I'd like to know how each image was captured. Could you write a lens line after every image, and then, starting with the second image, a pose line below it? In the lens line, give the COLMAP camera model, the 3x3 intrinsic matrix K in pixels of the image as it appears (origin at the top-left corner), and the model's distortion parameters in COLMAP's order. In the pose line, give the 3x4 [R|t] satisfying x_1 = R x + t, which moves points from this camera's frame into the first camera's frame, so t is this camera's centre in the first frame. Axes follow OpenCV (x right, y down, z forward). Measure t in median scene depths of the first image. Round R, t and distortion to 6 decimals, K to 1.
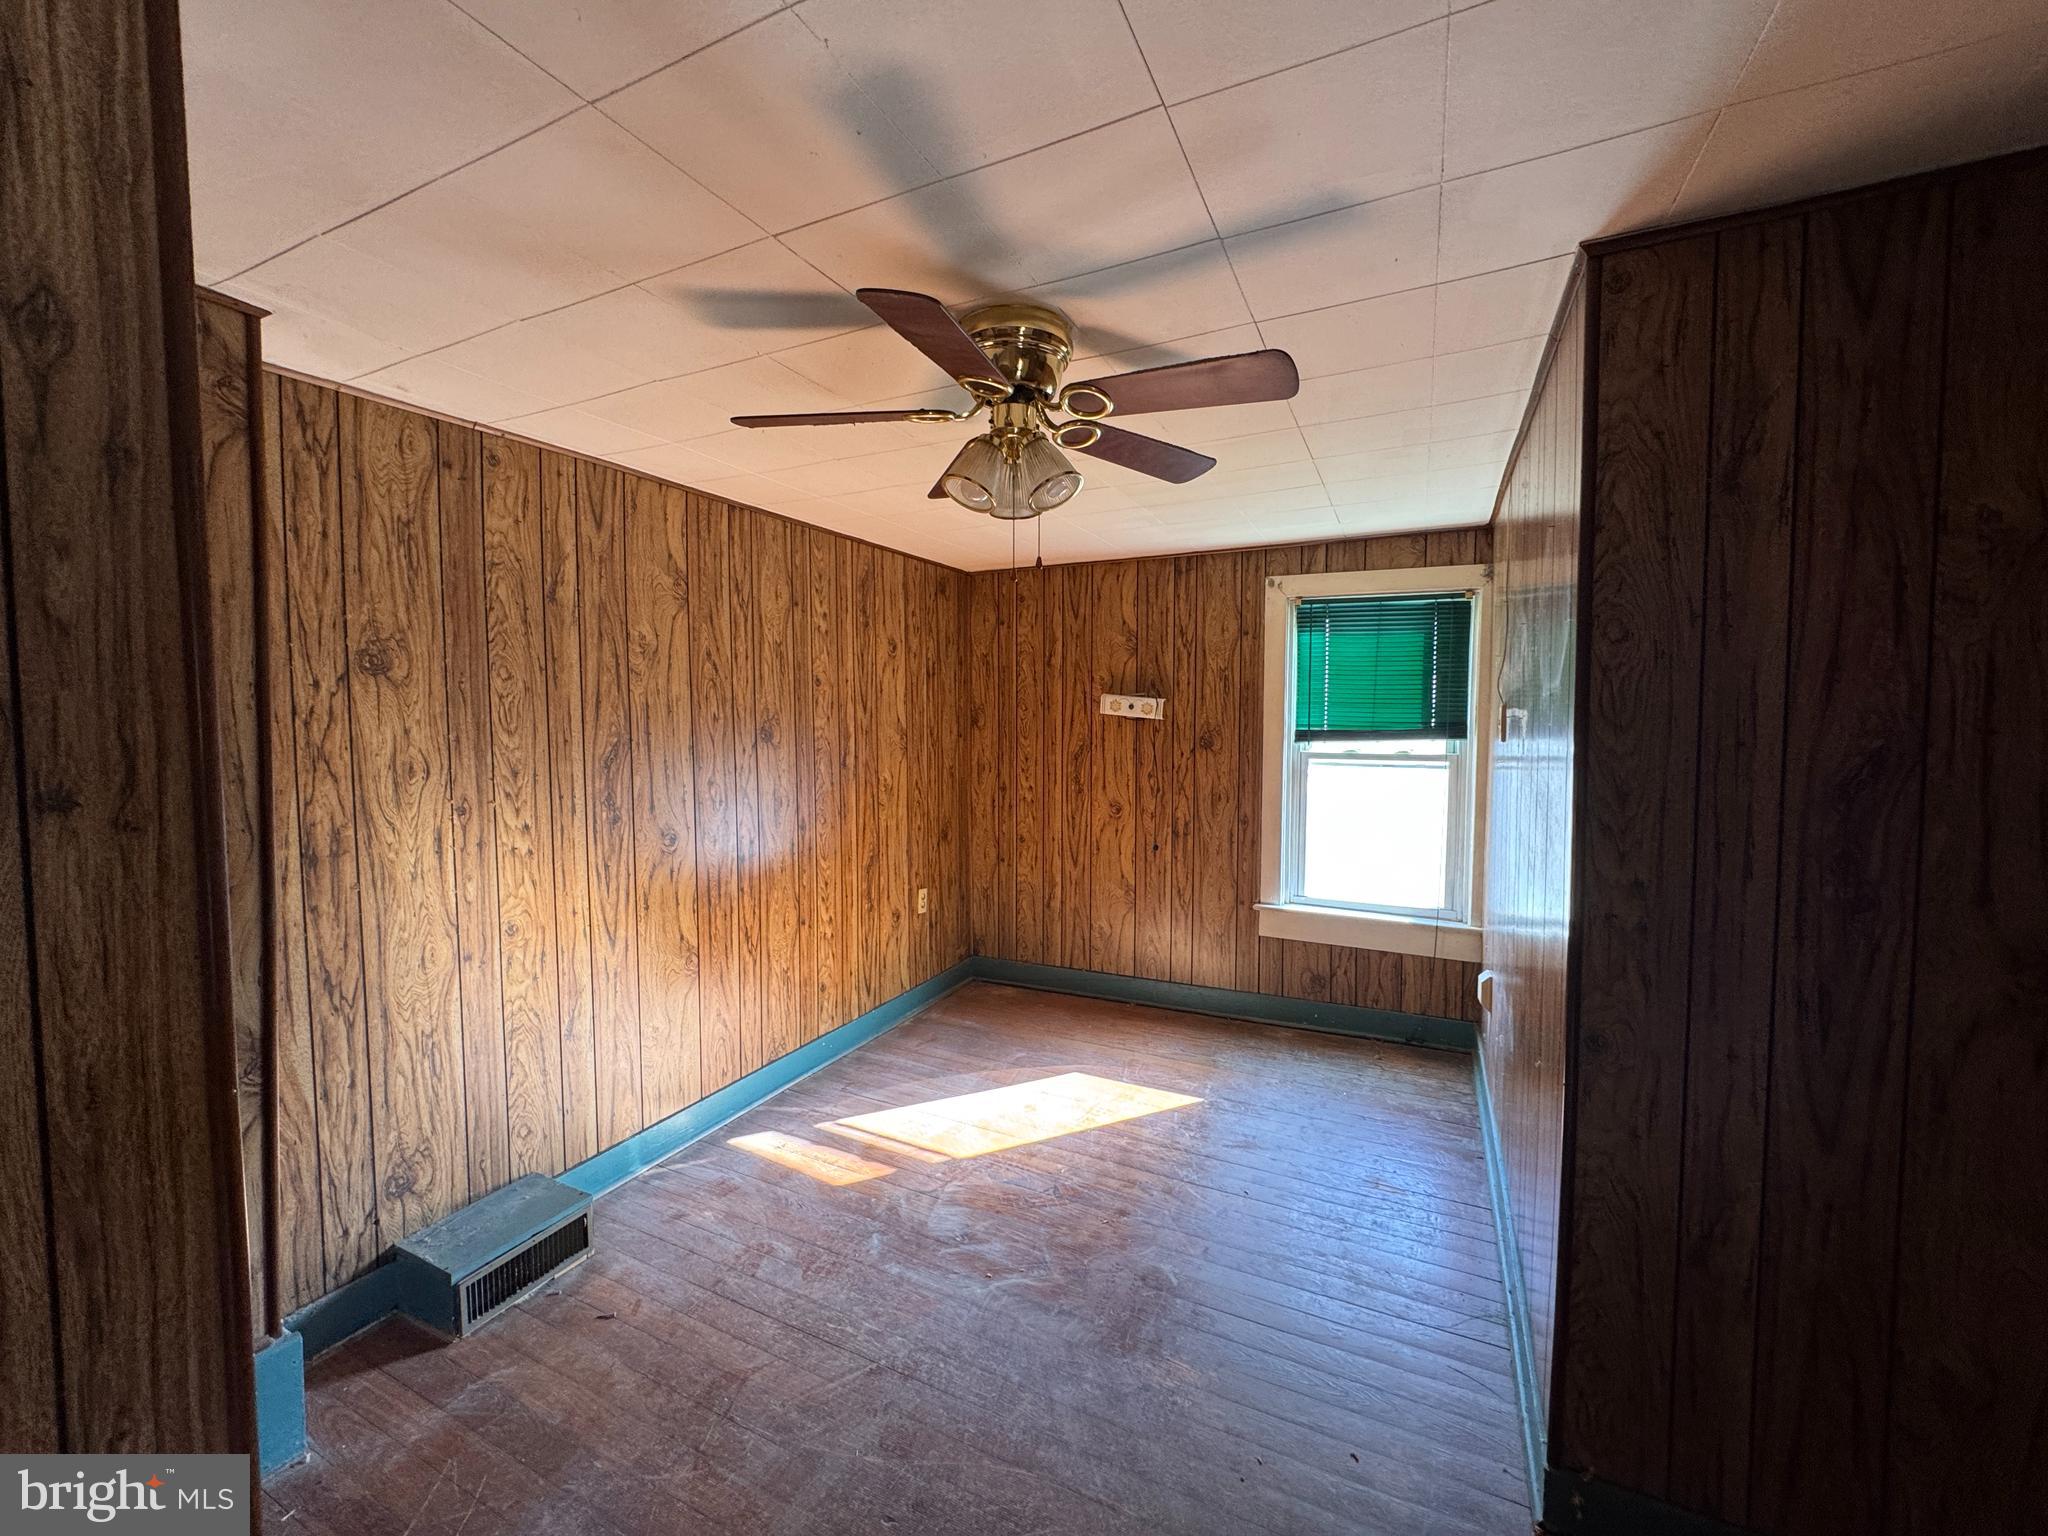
lens RADIAL K [[813.2, 0, 1024.0], [0, 813.2, 768.0], [0, 0, 1]] dist [-0.002453, -0.000118]
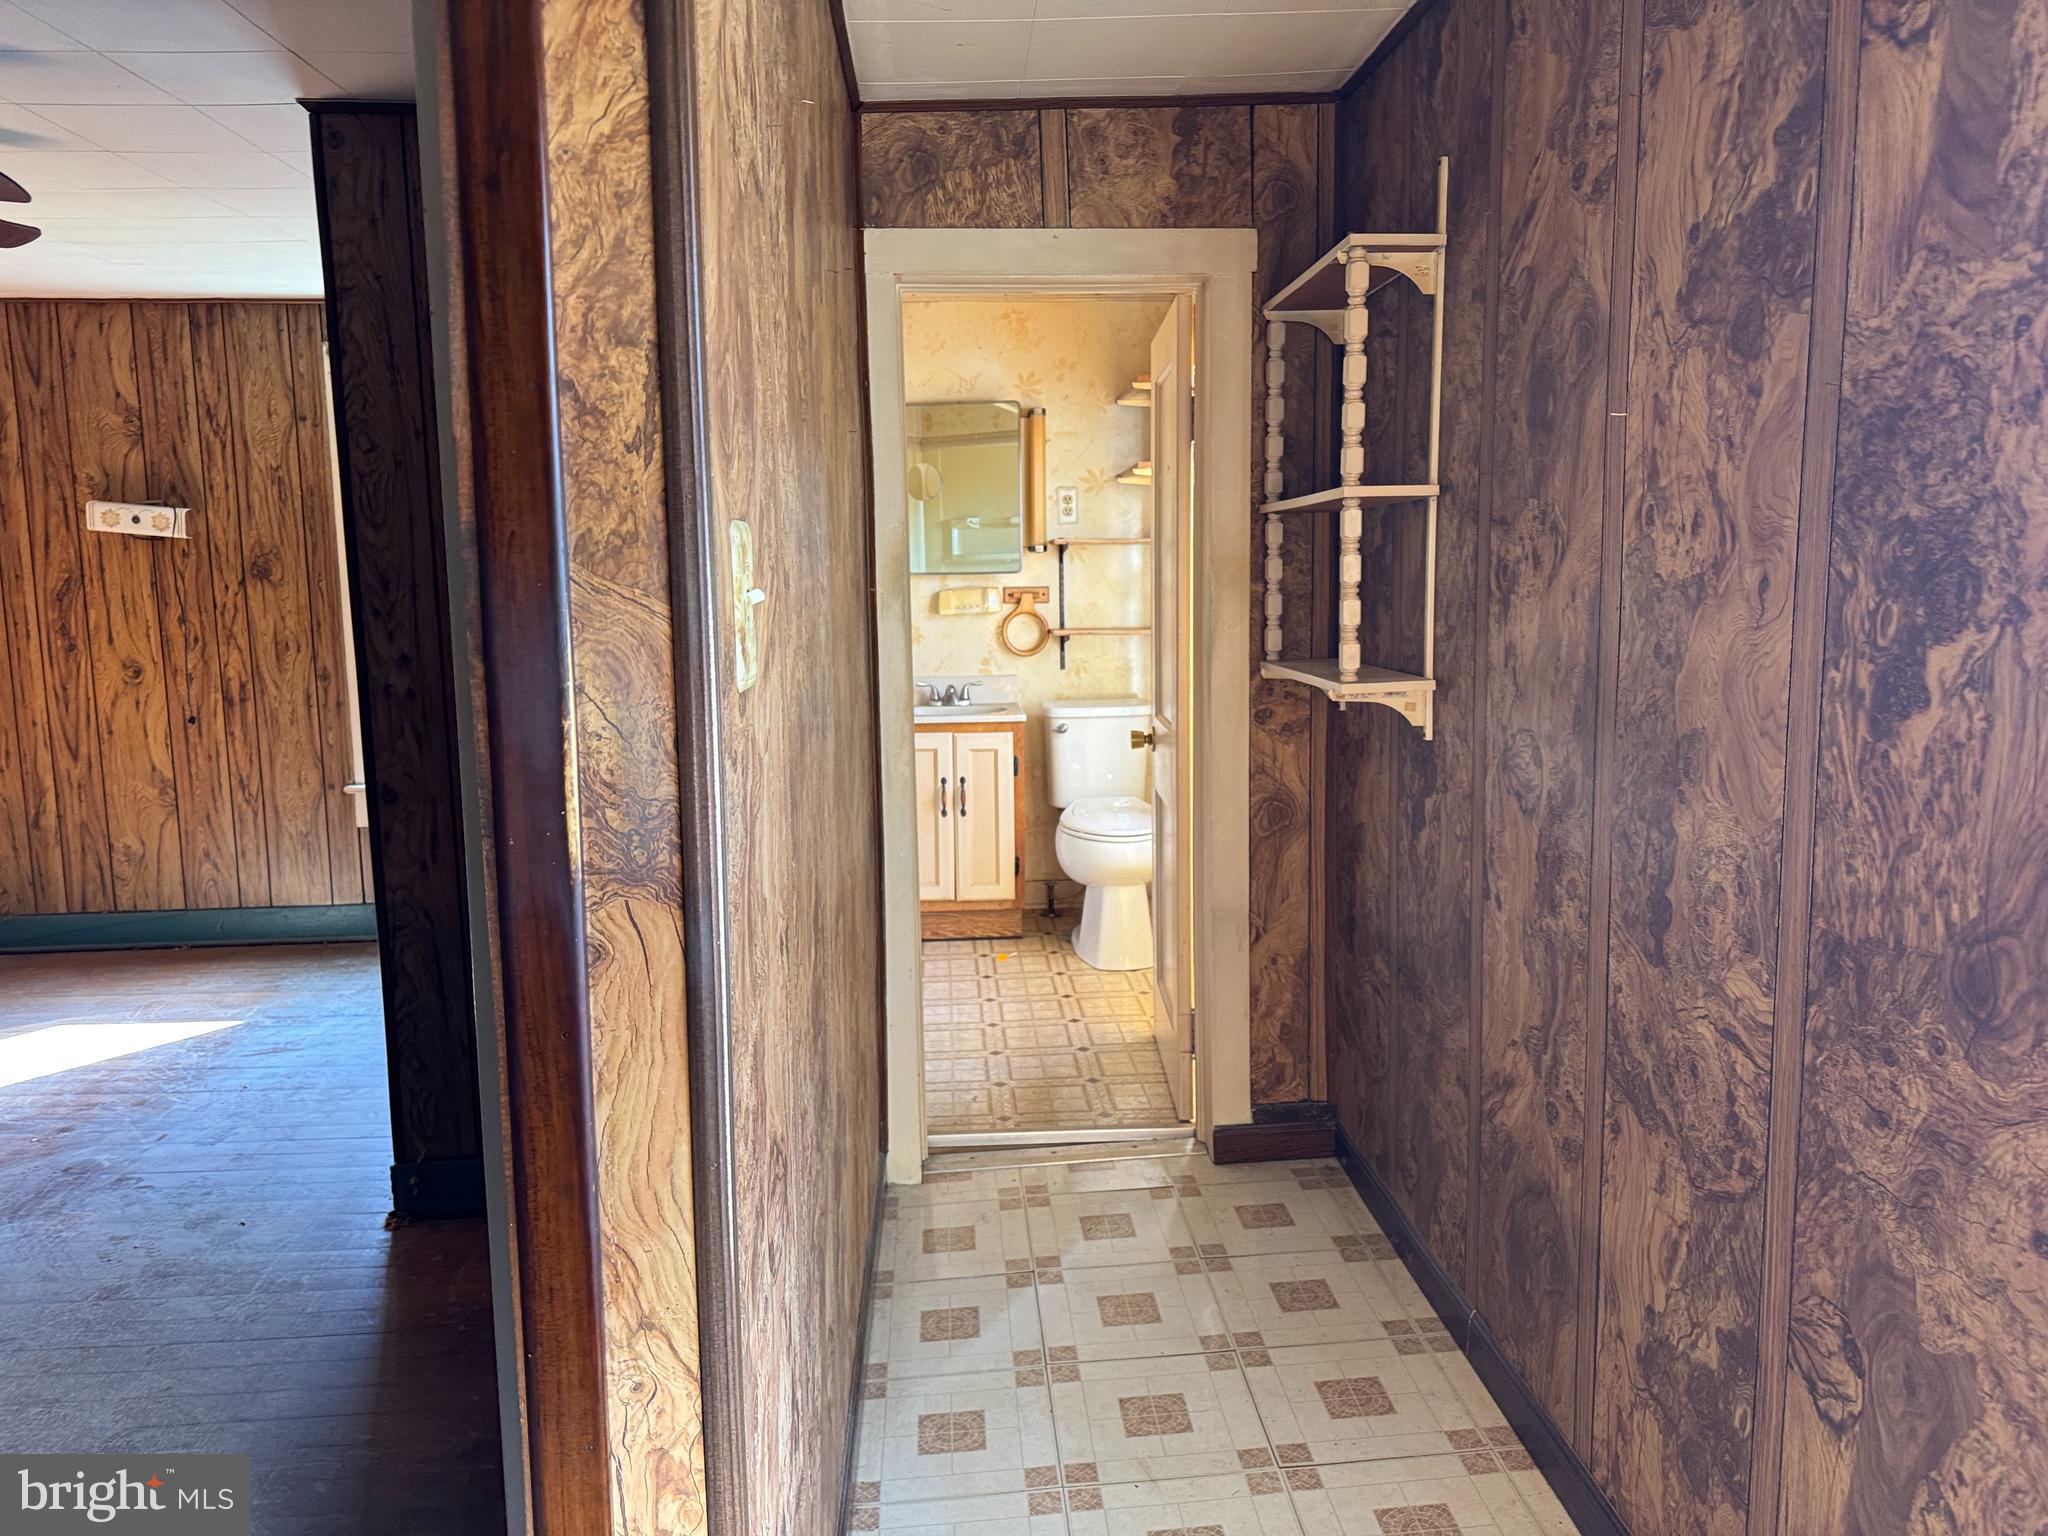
lens RADIAL K [[1446.7, 0, 1027.4], [0, 1446.7, 764.7], [0, 0, 1]] dist [0.046294, -0.053991]
pose [[0.870356, -0.077020, 0.486363, 0.210644], [0.038261, 0.995284, 0.089144, 0.061338], [-0.490935, -0.058978, 0.869197, -0.567801]]
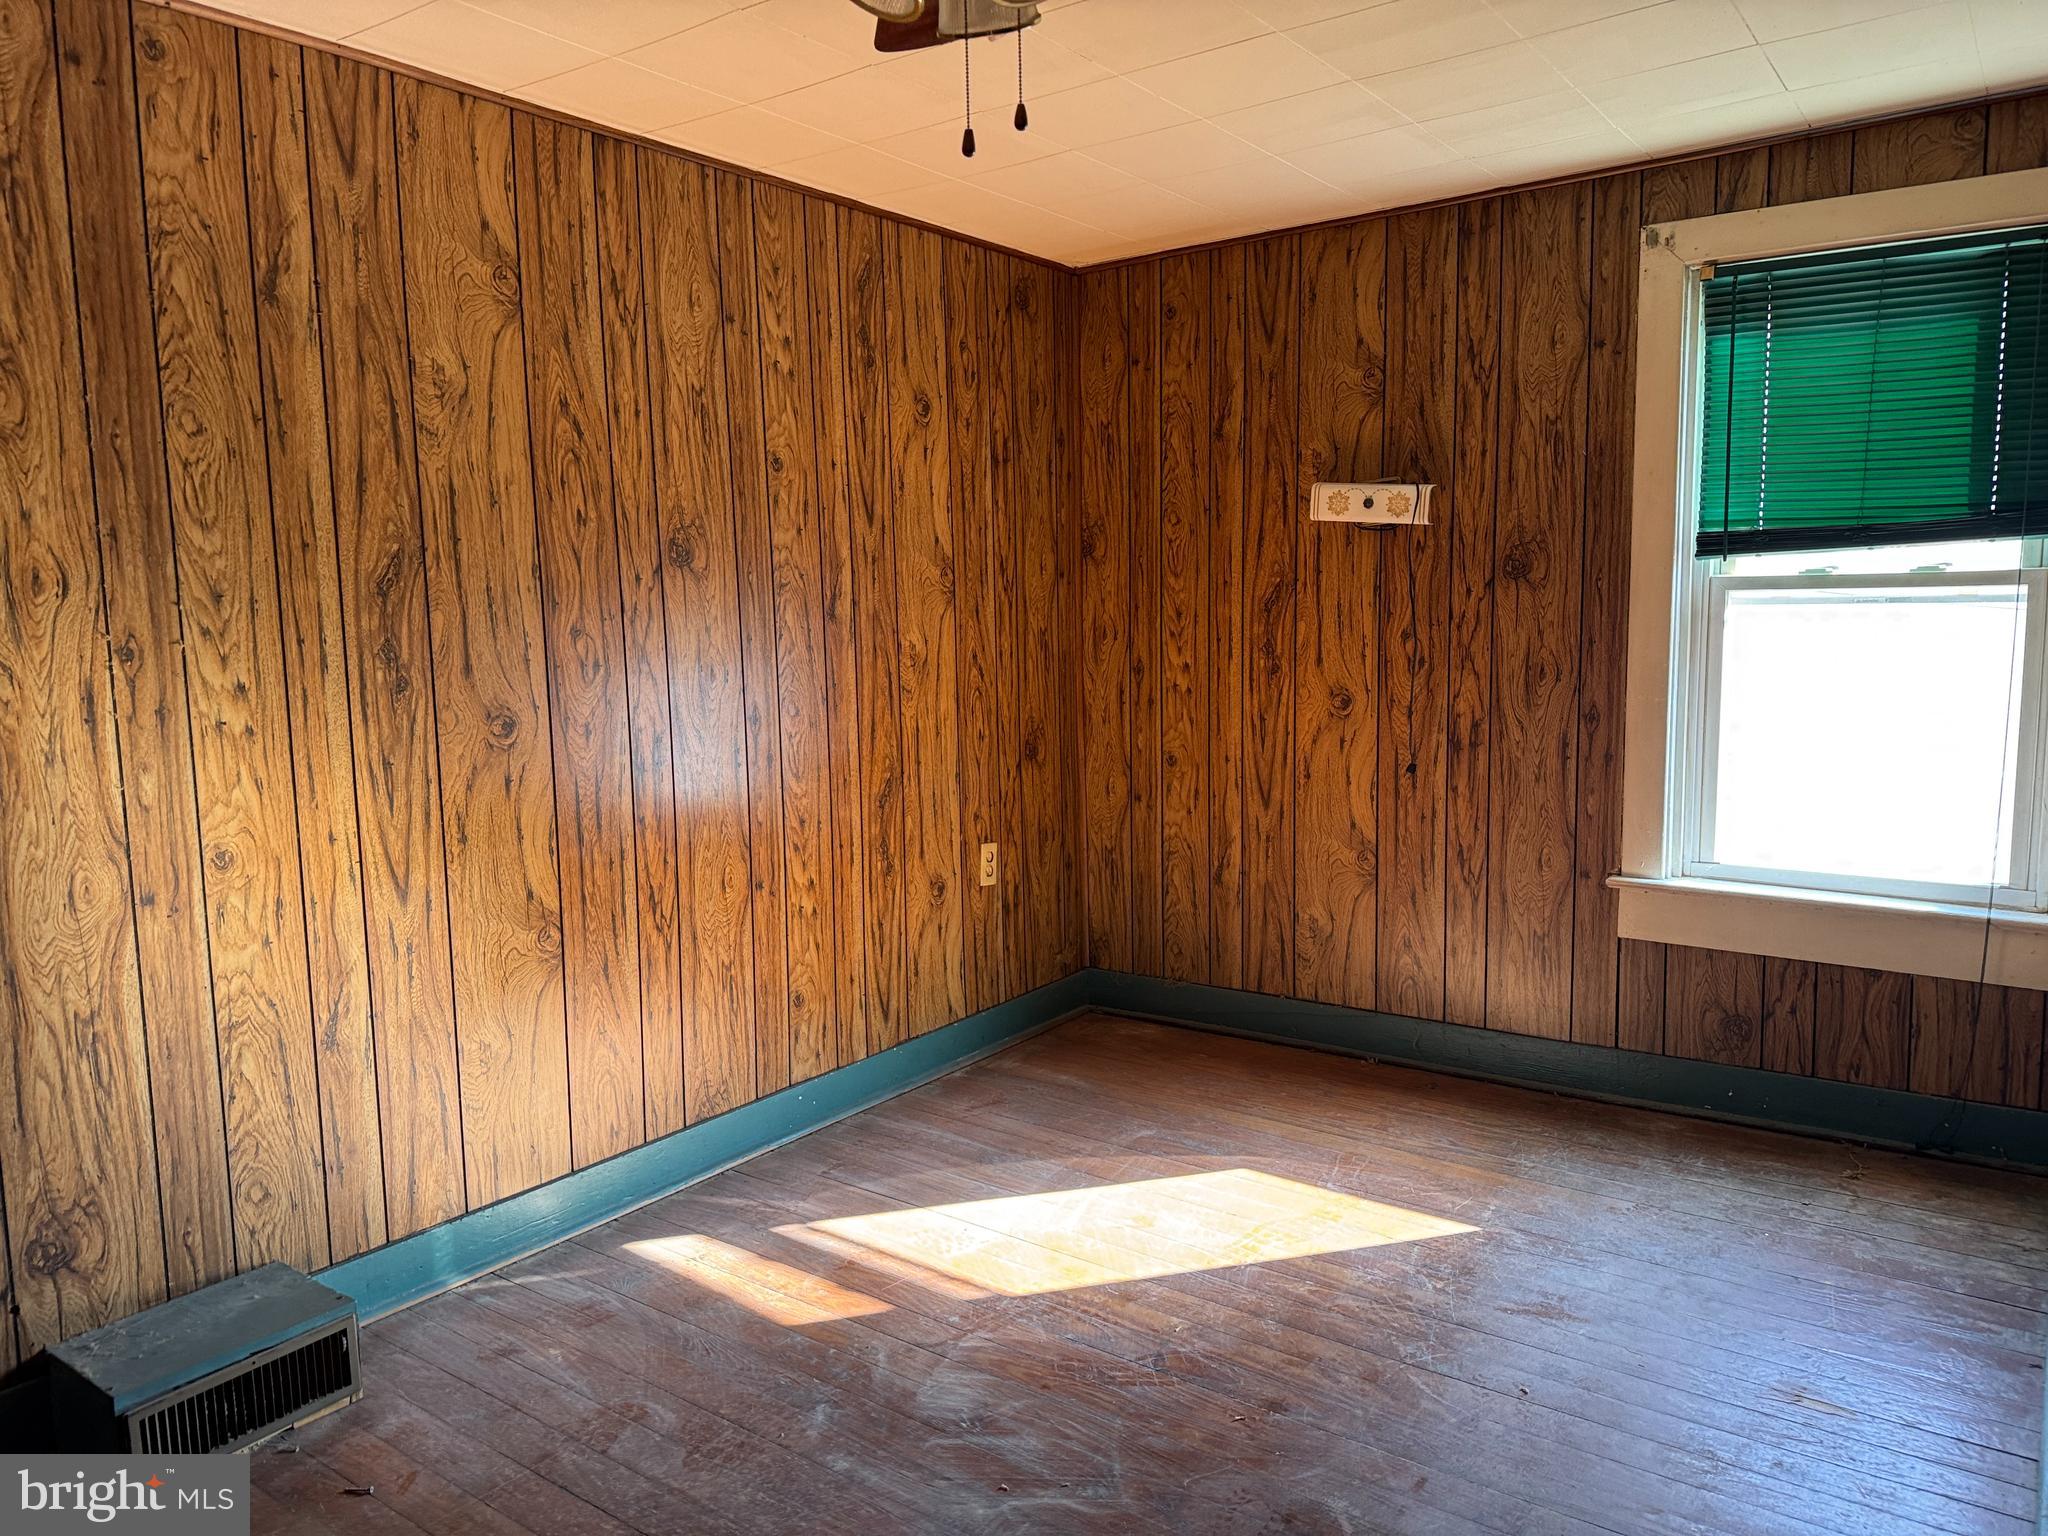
lens RADIAL K [[1415.5, 0, 1023.3], [0, 1415.5, 779.6], [0, 0, 1]] dist [0.110074, -0.149747]
pose [[0.983809, 0.002213, -0.179208, 0.096057], [0.008605, 0.998187, 0.059566, 0.057275], [0.179015, -0.060143, 0.982006, 0.046775]]
